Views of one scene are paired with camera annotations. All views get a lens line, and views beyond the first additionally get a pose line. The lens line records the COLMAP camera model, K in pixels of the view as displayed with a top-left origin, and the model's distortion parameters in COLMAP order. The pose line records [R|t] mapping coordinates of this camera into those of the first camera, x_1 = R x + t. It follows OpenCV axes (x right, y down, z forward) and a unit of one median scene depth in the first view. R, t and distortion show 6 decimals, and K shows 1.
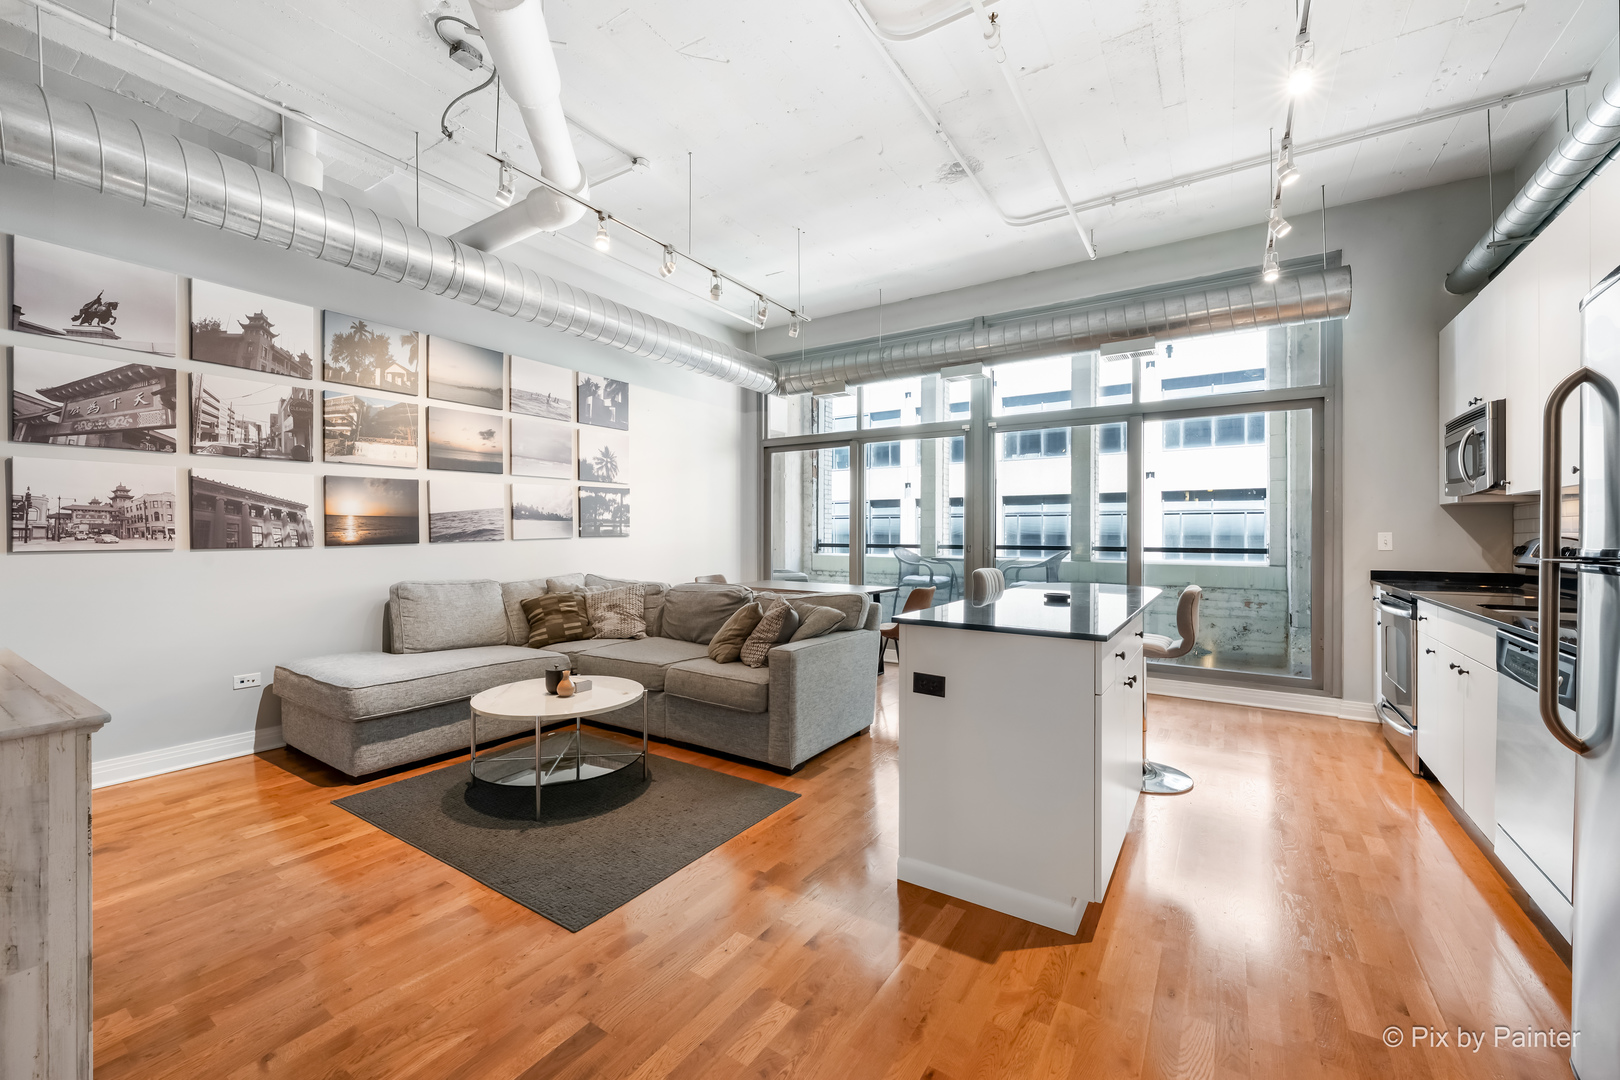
lens RADIAL K [[648.2, 0, 807.2], [0, 648.2, 537.7], [0, 0, 1]] dist [-0.002079, 0.000392]
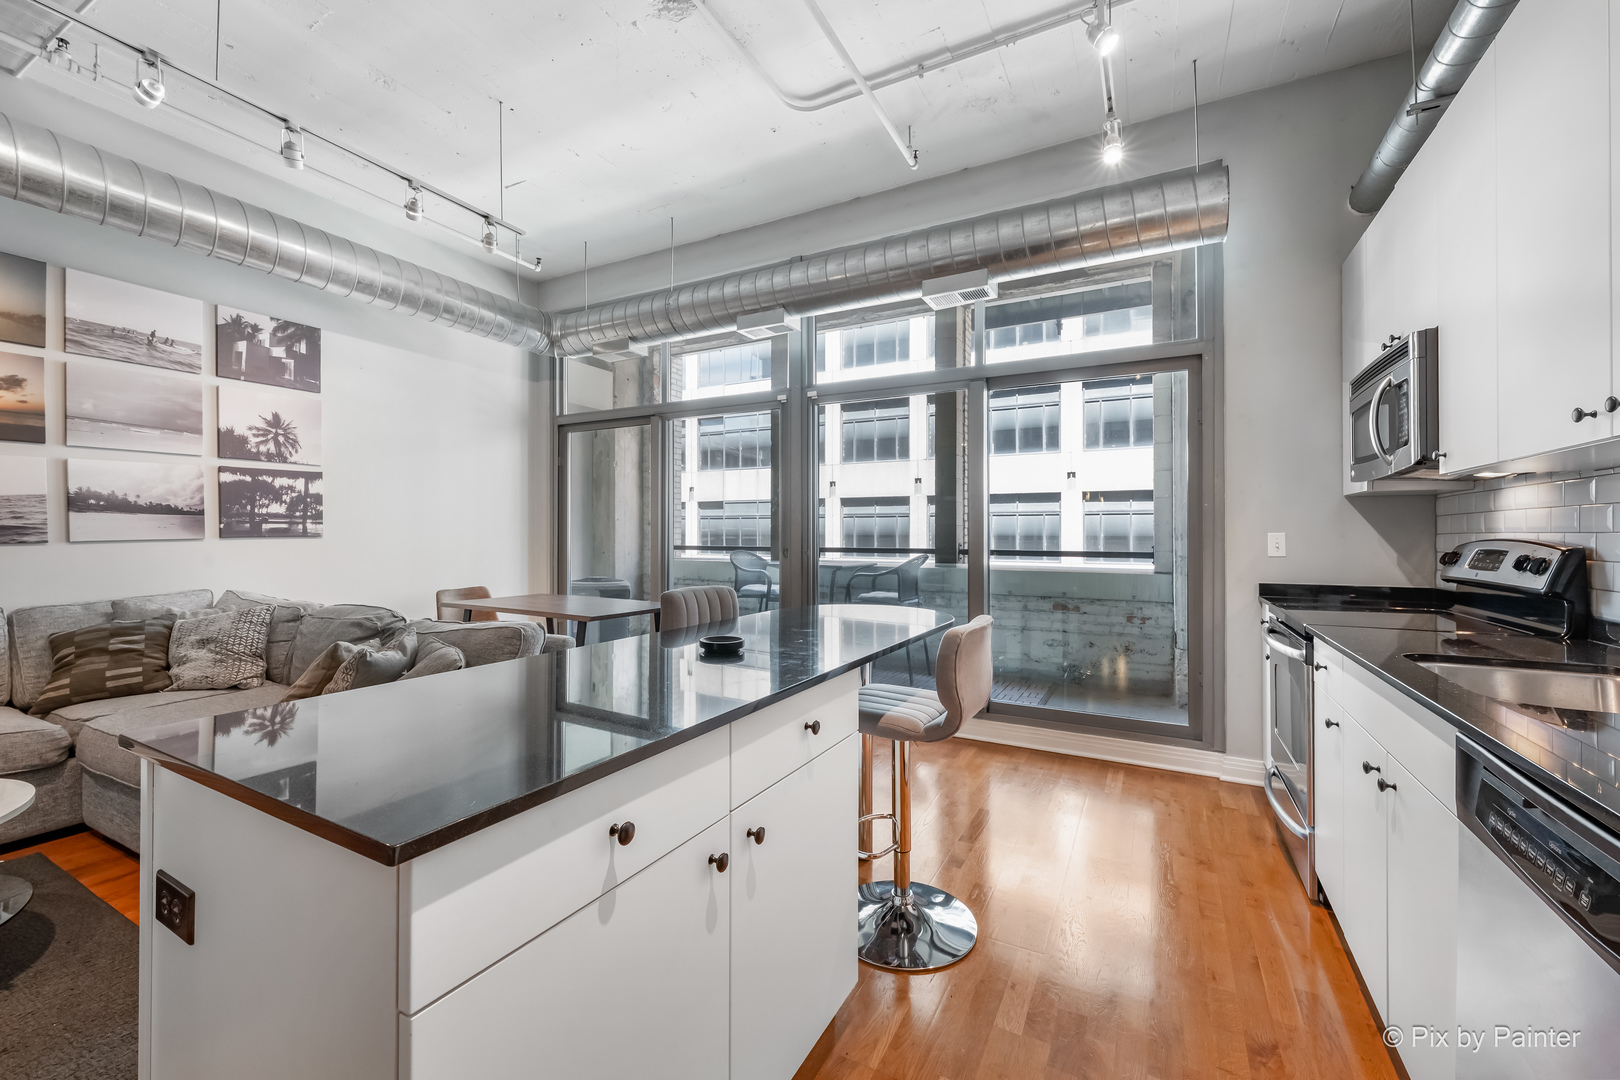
lens RADIAL K [[648.2, 0, 810.6], [0, 648.2, 533.4], [0, 0, 1]] dist [-0.002079, 0.000392]
pose [[0.996323, 0.001438, 0.085661, 0.286314], [-0.000795, 0.999971, -0.007536, -0.001324], [-0.085669, 0.007440, 0.996296, 0.294488]]
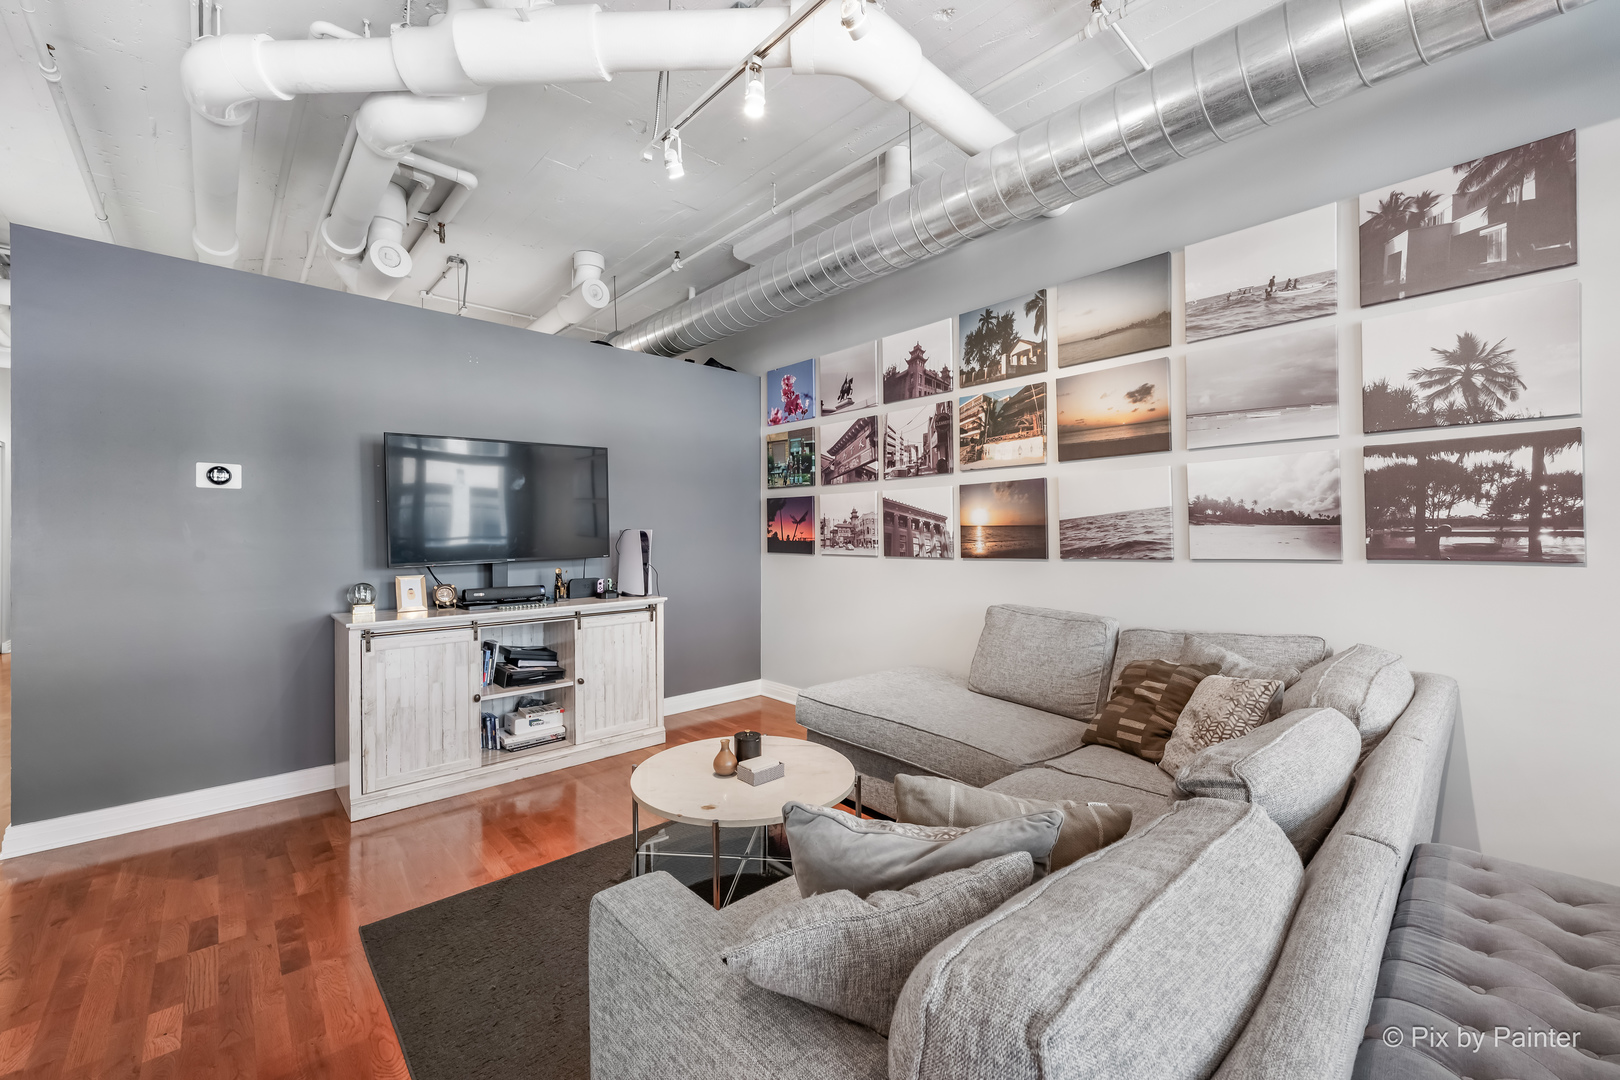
lens RADIAL K [[648.2, 0, 816.7], [0, 648.2, 536.0], [0, 0, 1]] dist [-0.002079, 0.000392]
pose [[-0.245767, 0.004940, -0.969316, 0.222888], [-0.005960, 0.999960, 0.006608, -0.022176], [0.969311, 0.007401, -0.245728, 0.911880]]
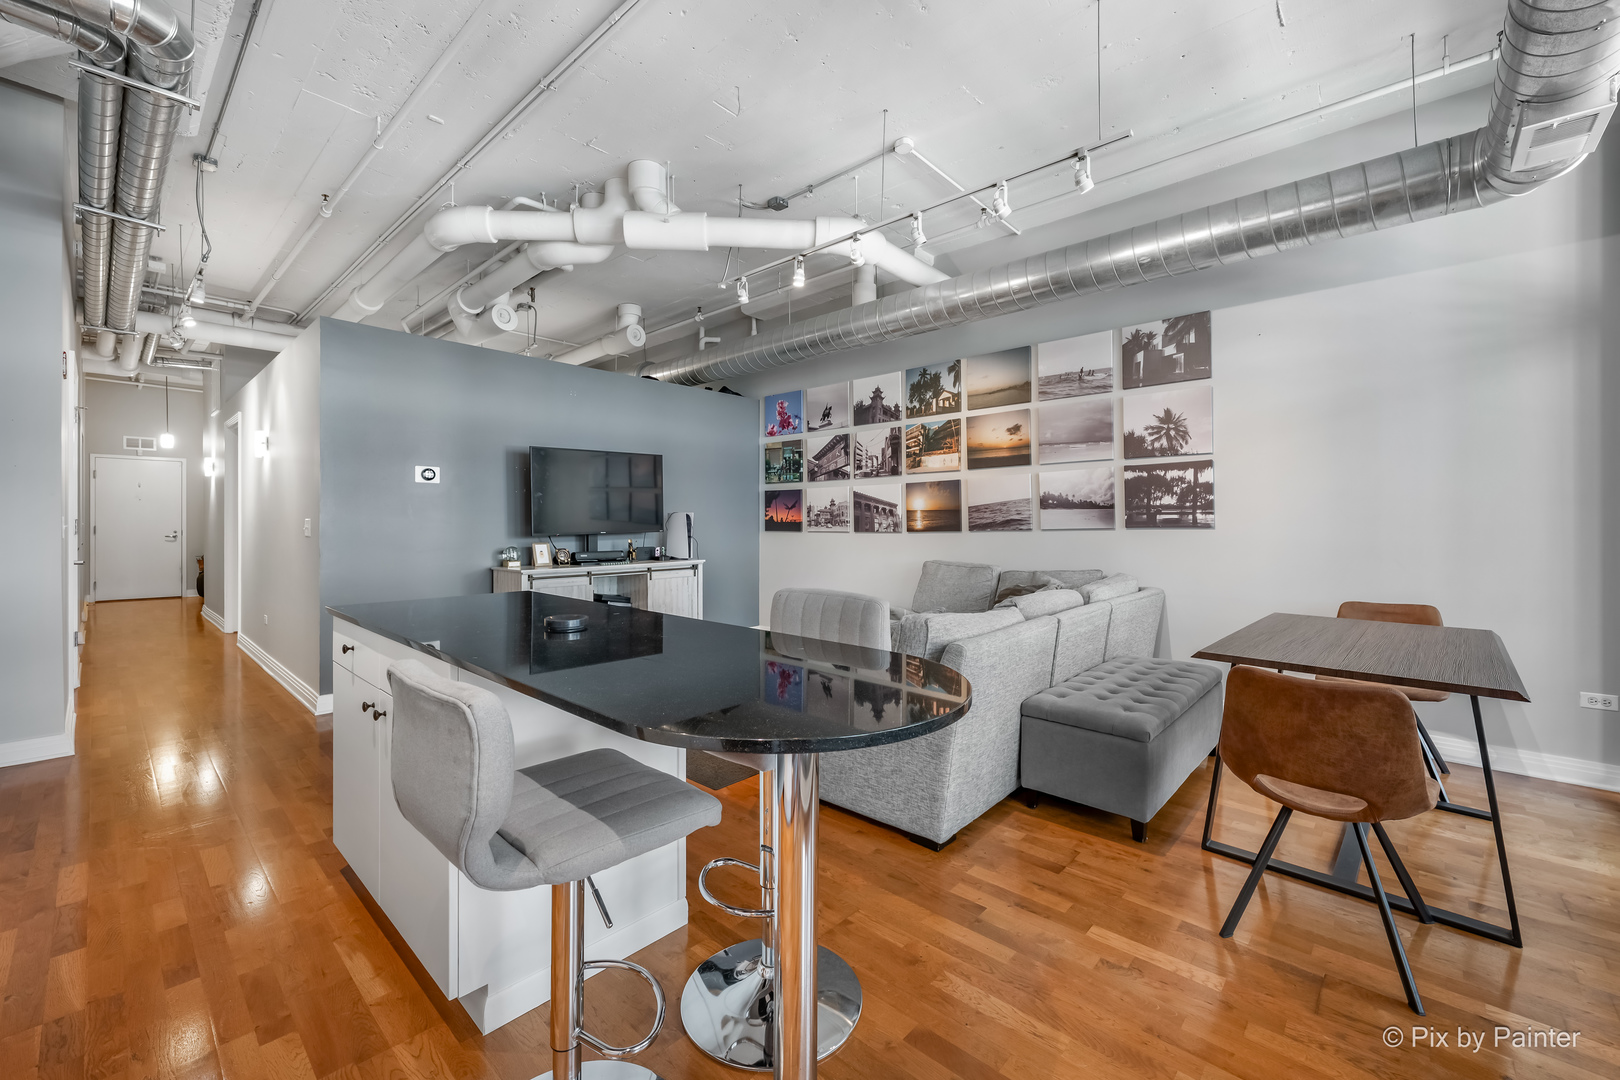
lens RADIAL K [[648.2, 0, 826.3], [0, 648.2, 527.3], [0, 0, 1]] dist [-0.002079, 0.000392]
pose [[-0.150119, 0.005552, -0.988652, 0.643526], [-0.007745, 0.999947, 0.006792, -0.005051], [0.988638, 0.008677, -0.150068, 0.921661]]
